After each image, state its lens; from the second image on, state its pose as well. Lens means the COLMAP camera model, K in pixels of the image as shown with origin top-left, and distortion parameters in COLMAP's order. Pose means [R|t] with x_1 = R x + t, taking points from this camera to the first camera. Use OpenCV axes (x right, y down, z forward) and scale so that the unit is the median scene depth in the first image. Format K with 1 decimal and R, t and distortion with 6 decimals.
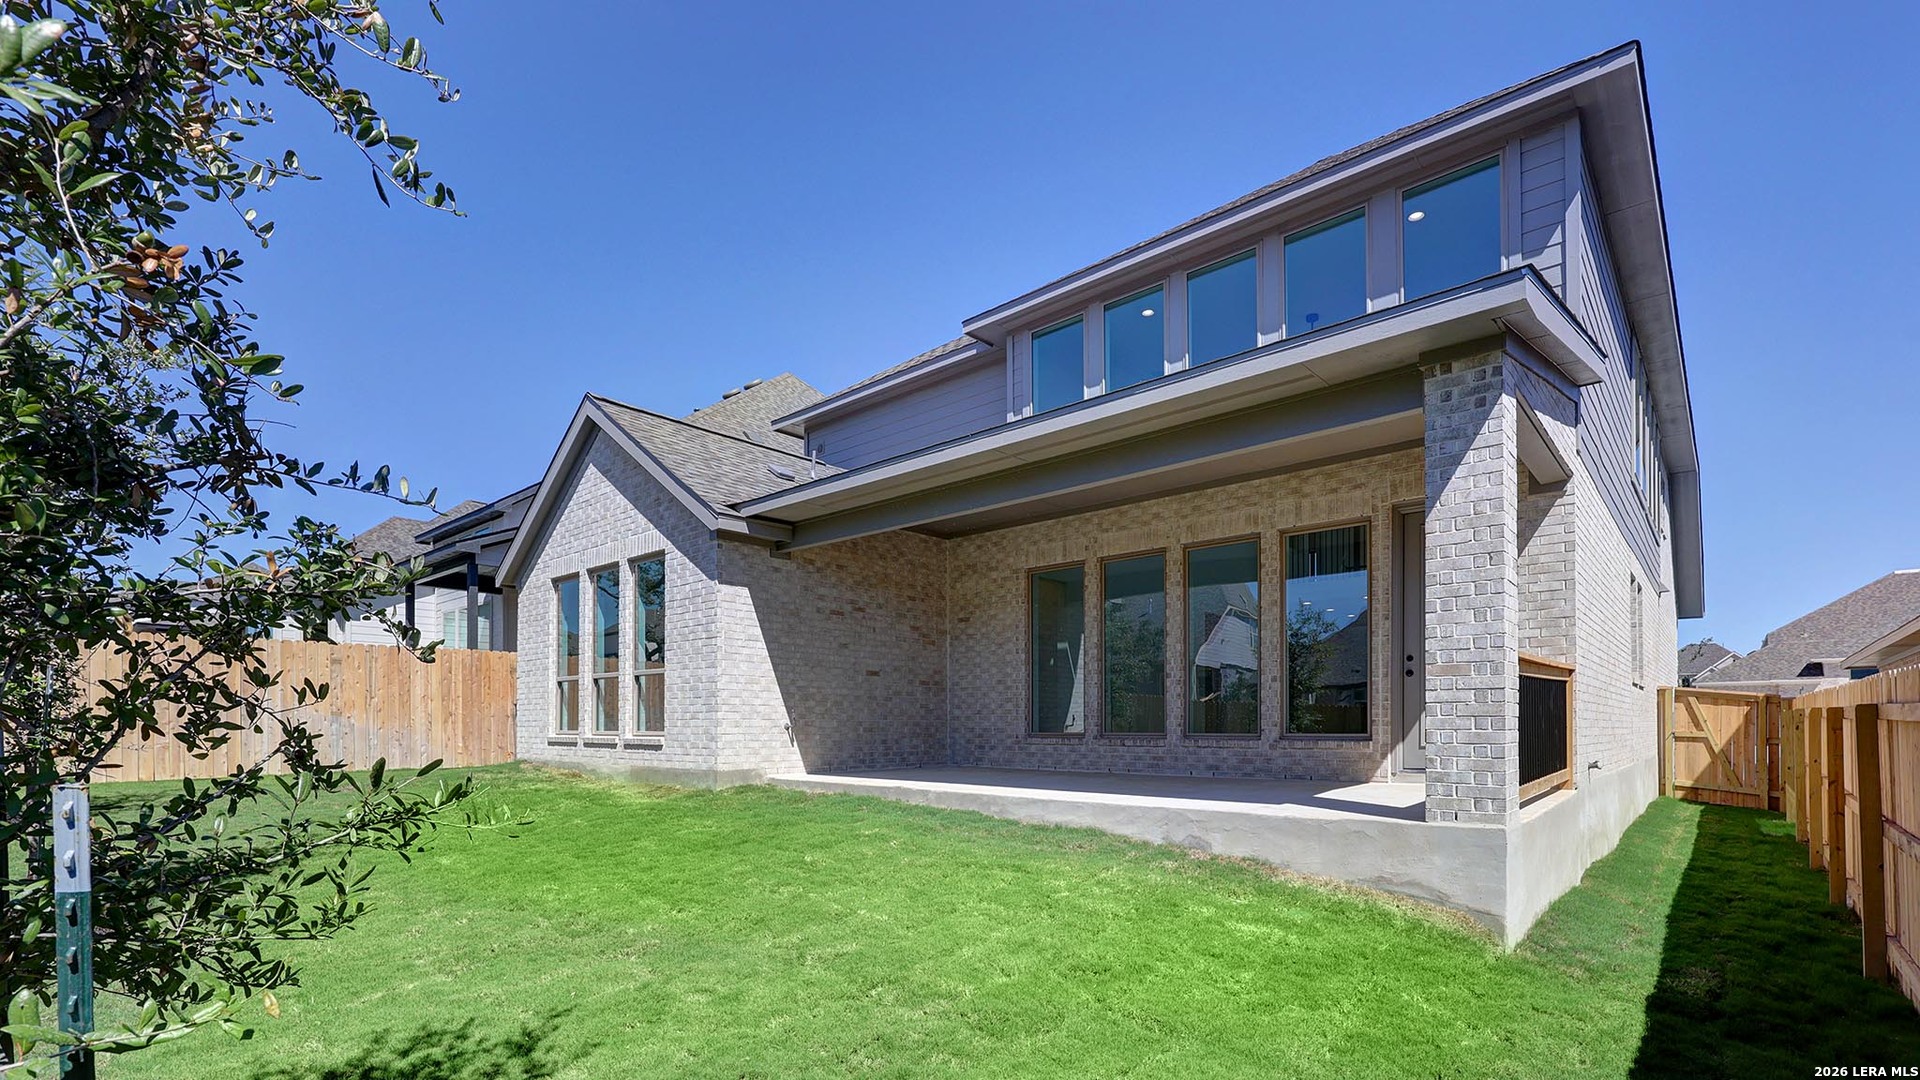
lens RADIAL K [[862.0, 0, 959.8], [0, 862.0, 722.4], [0, 0, 1]] dist [-0.000389, -0.000029]
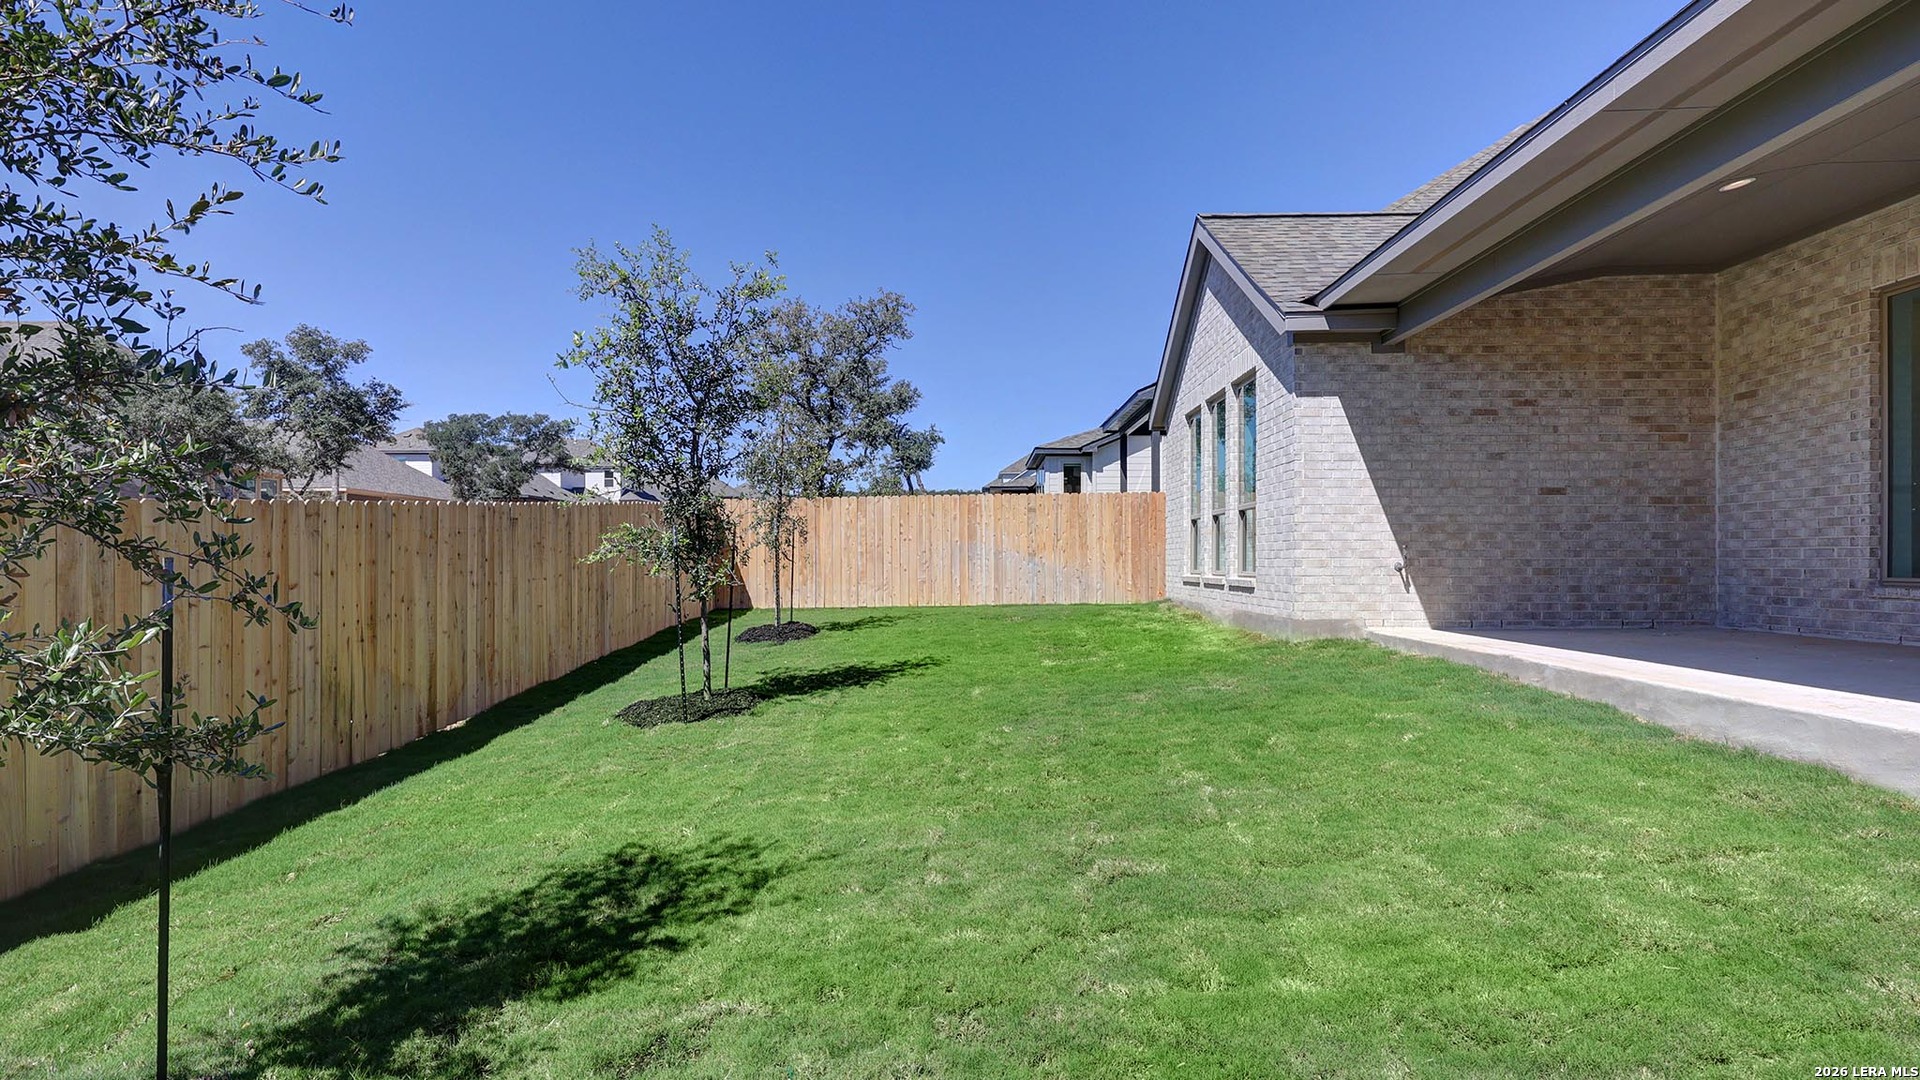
lens RADIAL K [[884.9, 0, 917.3], [0, 884.9, 566.6], [0, 0, 1]] dist [0.001440, -0.000151]
pose [[0.631970, 0.002081, -0.774990, 0.133733], [0.004026, 0.999974, 0.005968, -0.001814], [0.774982, -0.006892, 0.631945, 0.143630]]
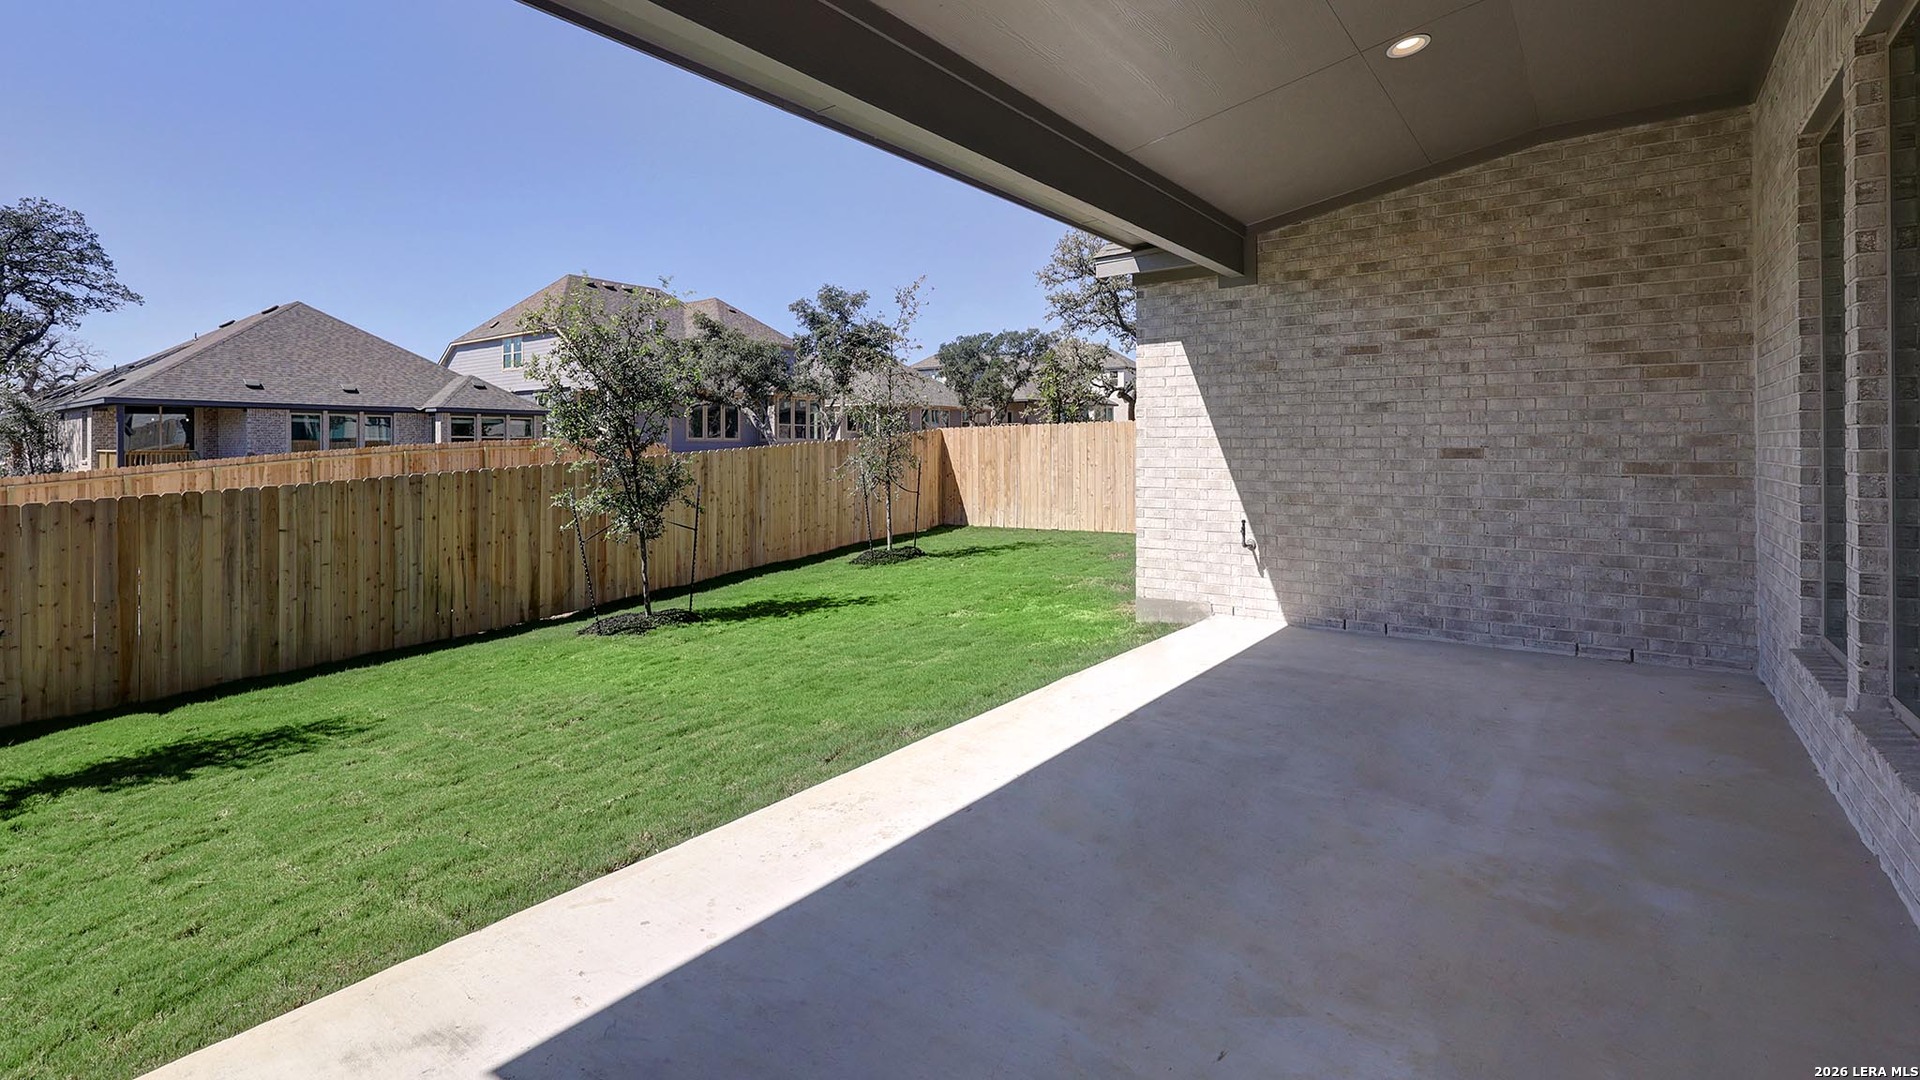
lens RADIAL K [[860.0, 0, 960.8], [0, 860.0, 444.6], [0, 0, 1]] dist [-0.000736, -0.000120]
pose [[0.083342, -0.004959, -0.996509, 0.386424], [0.007115, 0.999965, -0.004381, -0.062933], [0.996496, -0.006725, 0.083375, 0.673706]]
